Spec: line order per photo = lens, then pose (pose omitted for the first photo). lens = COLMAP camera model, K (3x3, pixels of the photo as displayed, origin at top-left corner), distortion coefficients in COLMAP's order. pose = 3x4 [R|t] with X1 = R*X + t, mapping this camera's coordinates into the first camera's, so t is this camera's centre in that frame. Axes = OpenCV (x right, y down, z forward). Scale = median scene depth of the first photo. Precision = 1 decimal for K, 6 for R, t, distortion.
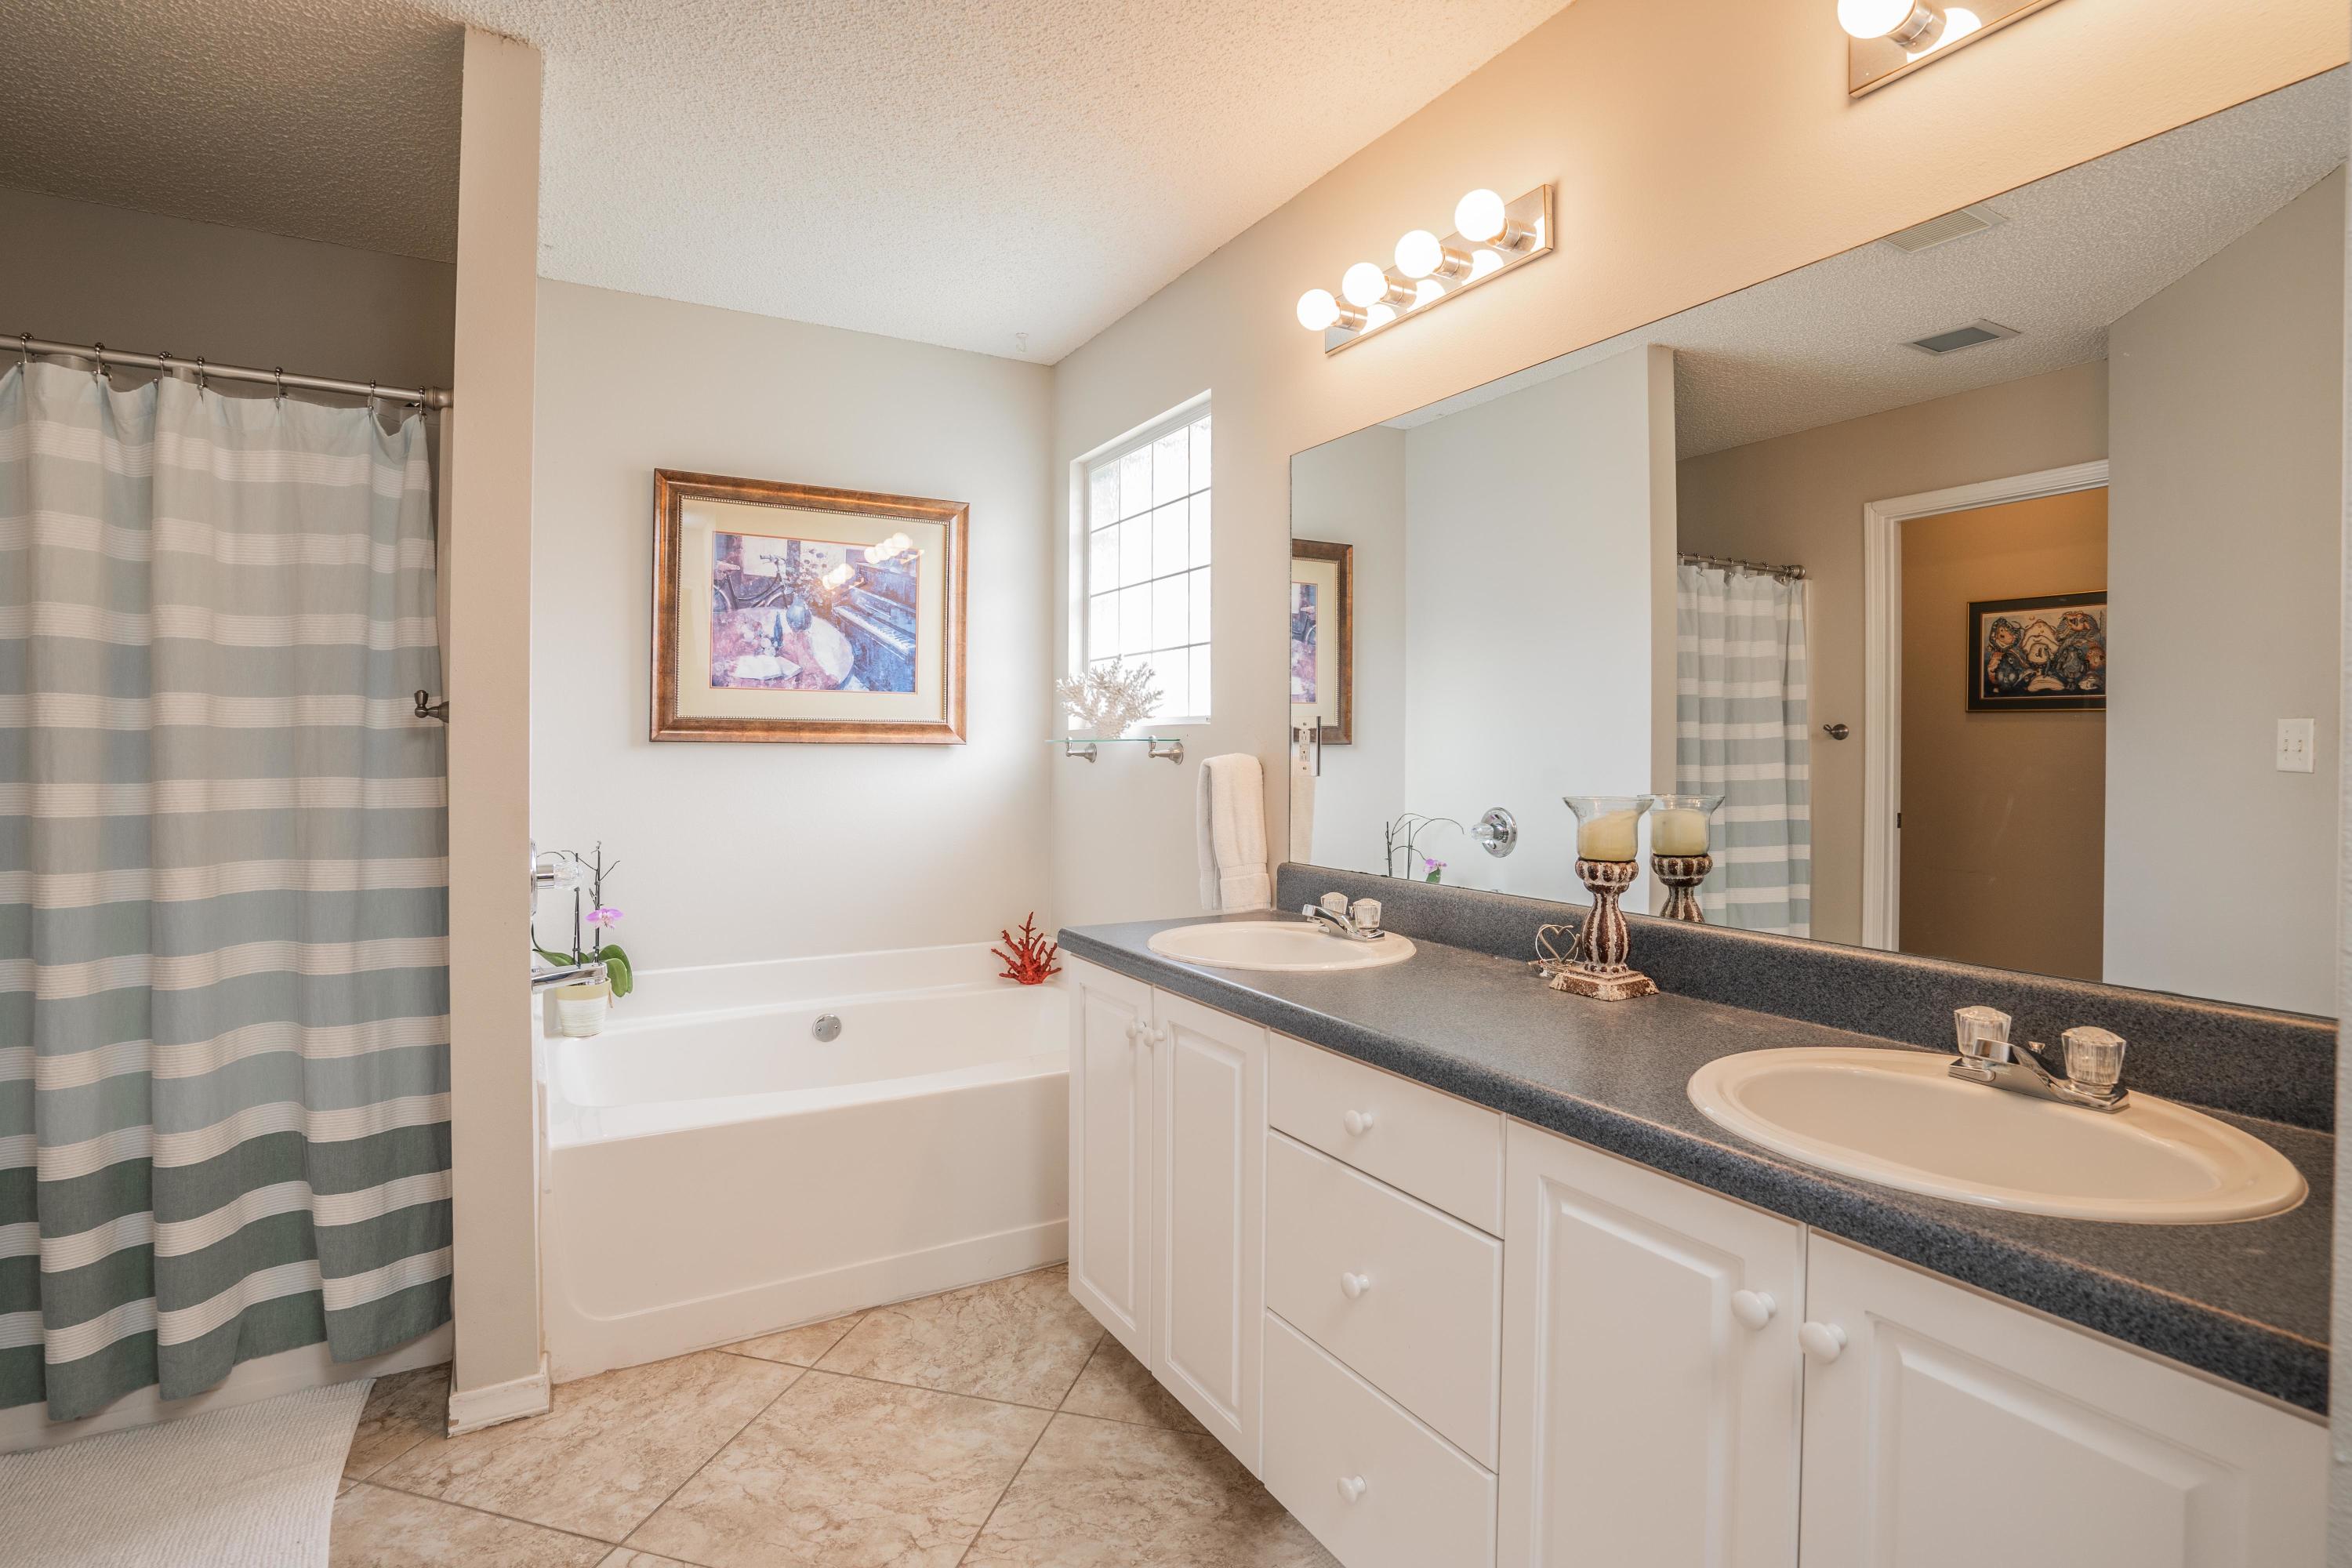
lens RADIAL K [[1119.1, 0, 1179.7], [0, 1119.1, 770.6], [0, 0, 1]] dist [-0.050807, 0.014154]
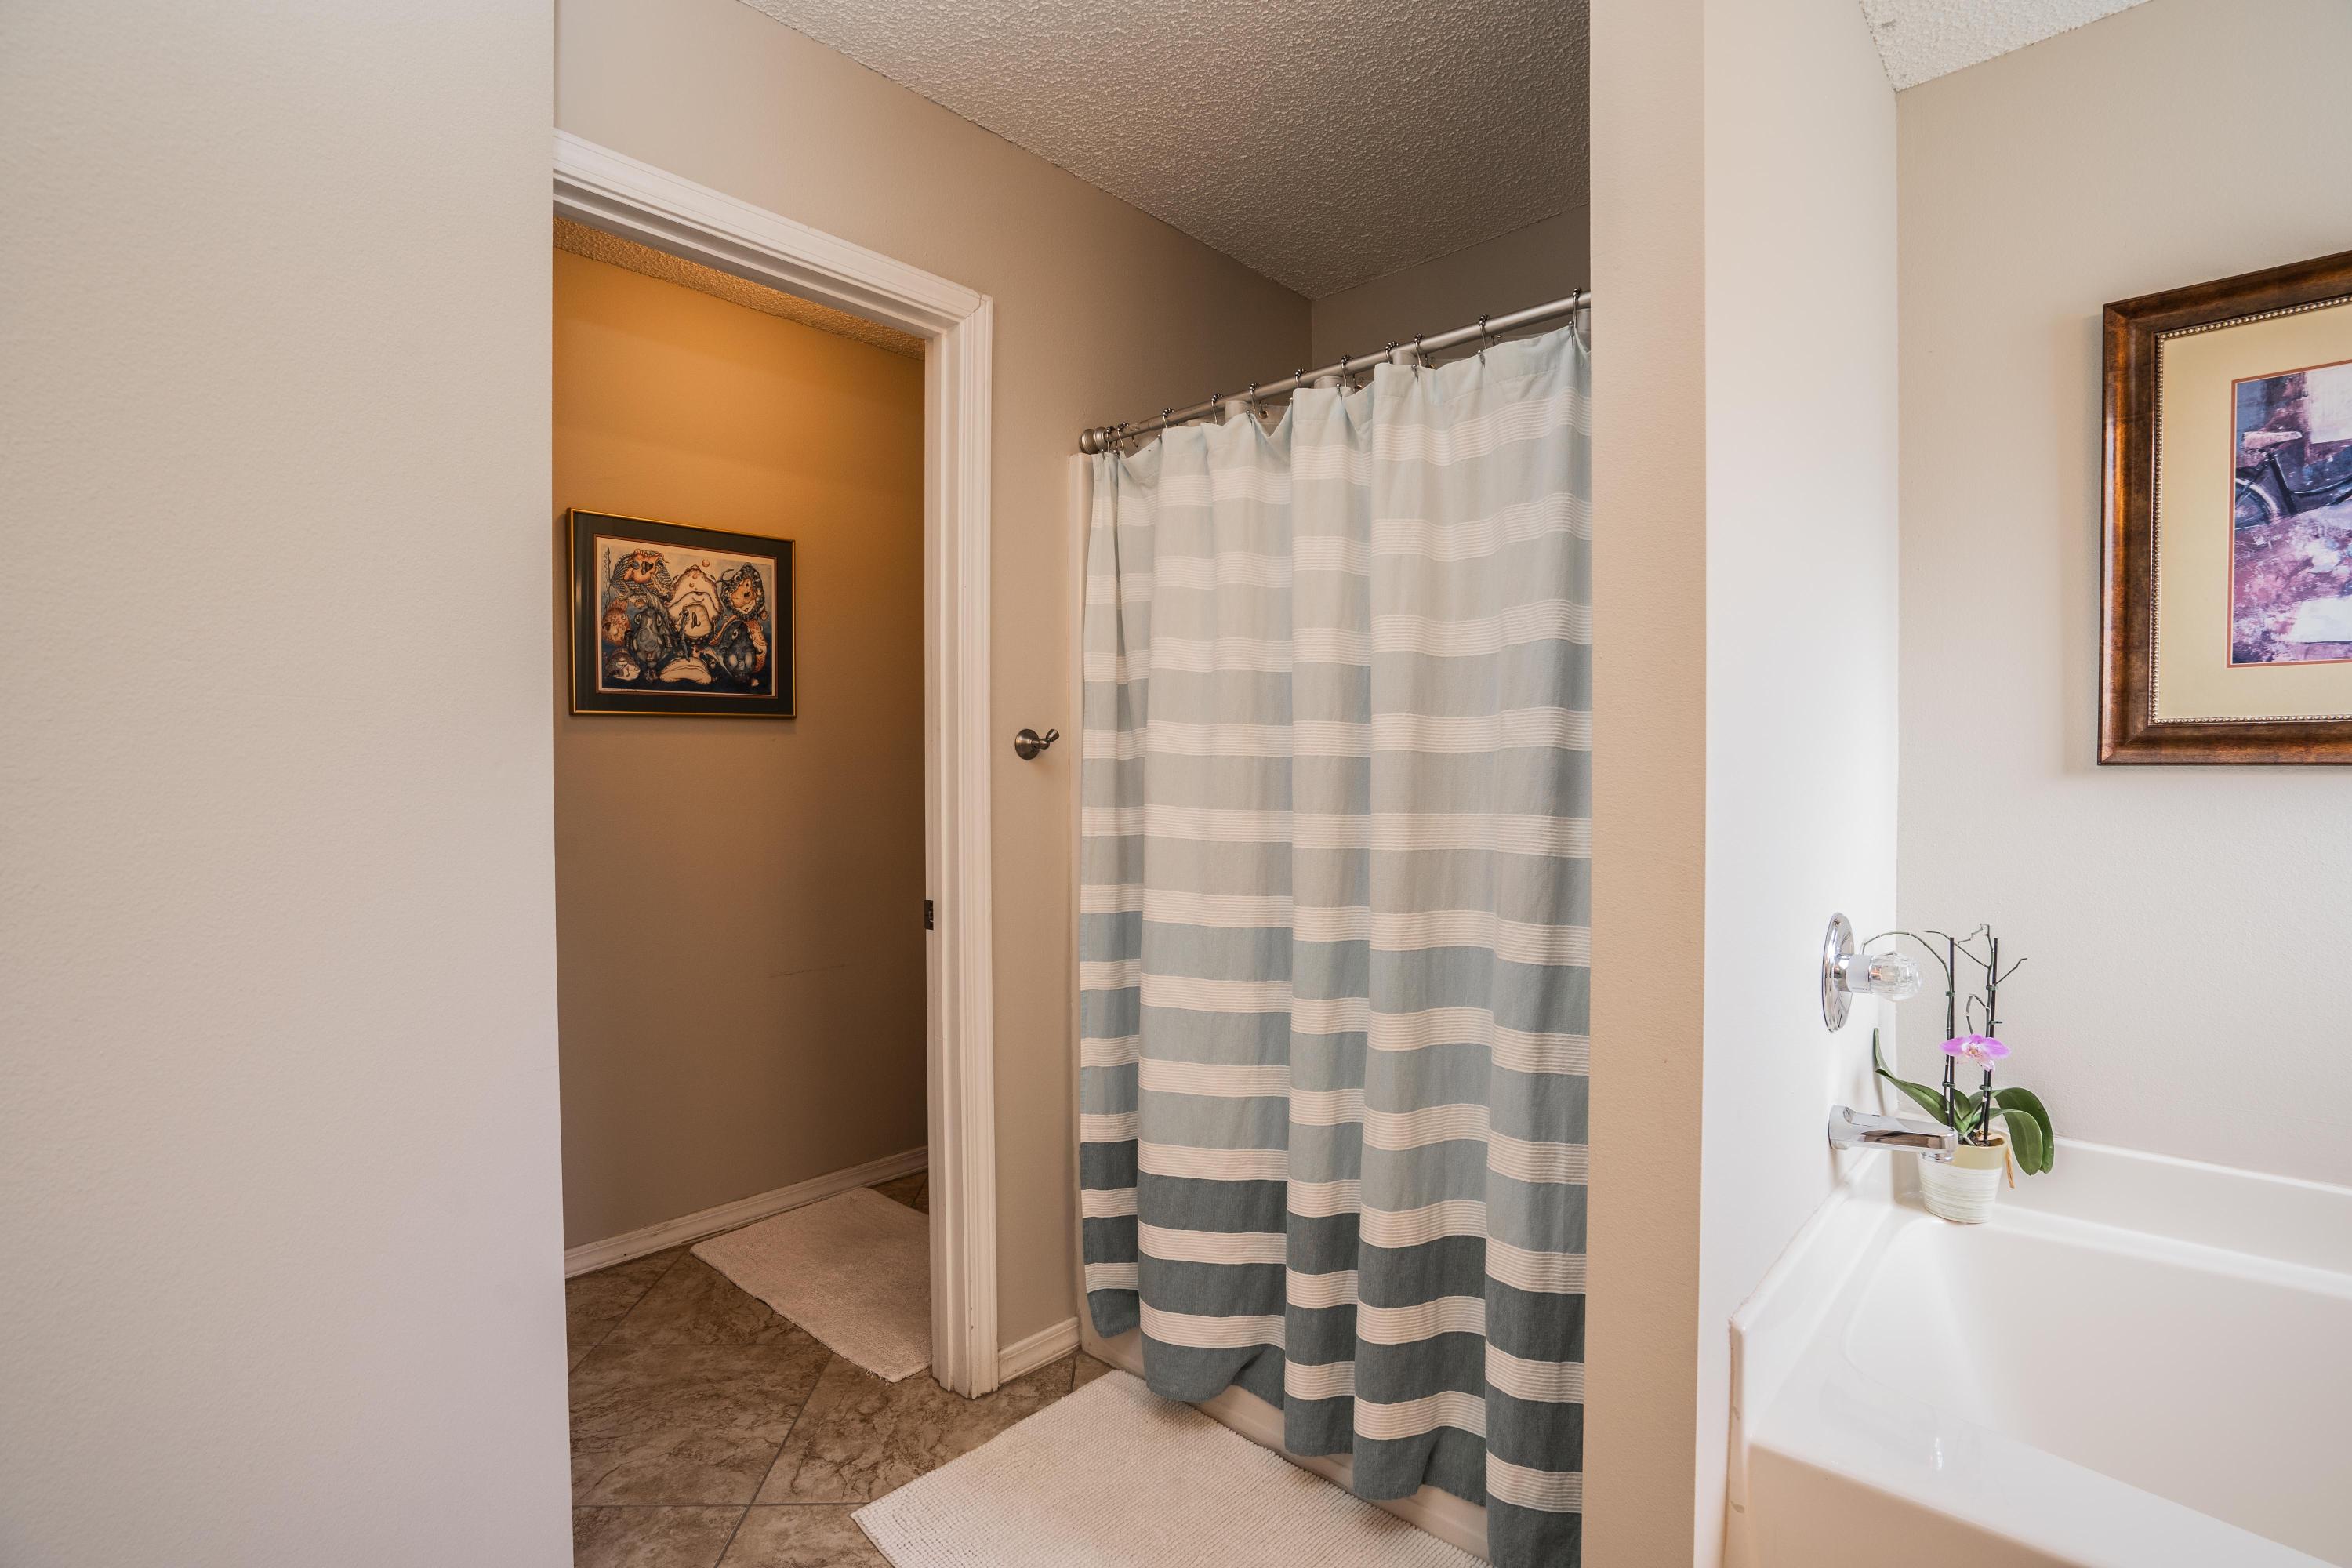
lens RADIAL K [[1119.1, 0, 1132.5], [0, 1119.1, 791.9], [0, 0, 1]] dist [-0.050807, 0.014154]
pose [[0.285558, 0.011778, -0.958289, -0.066416], [-0.016759, 0.999833, 0.007294, -0.007301], [0.958215, 0.013977, 0.285707, 0.334080]]
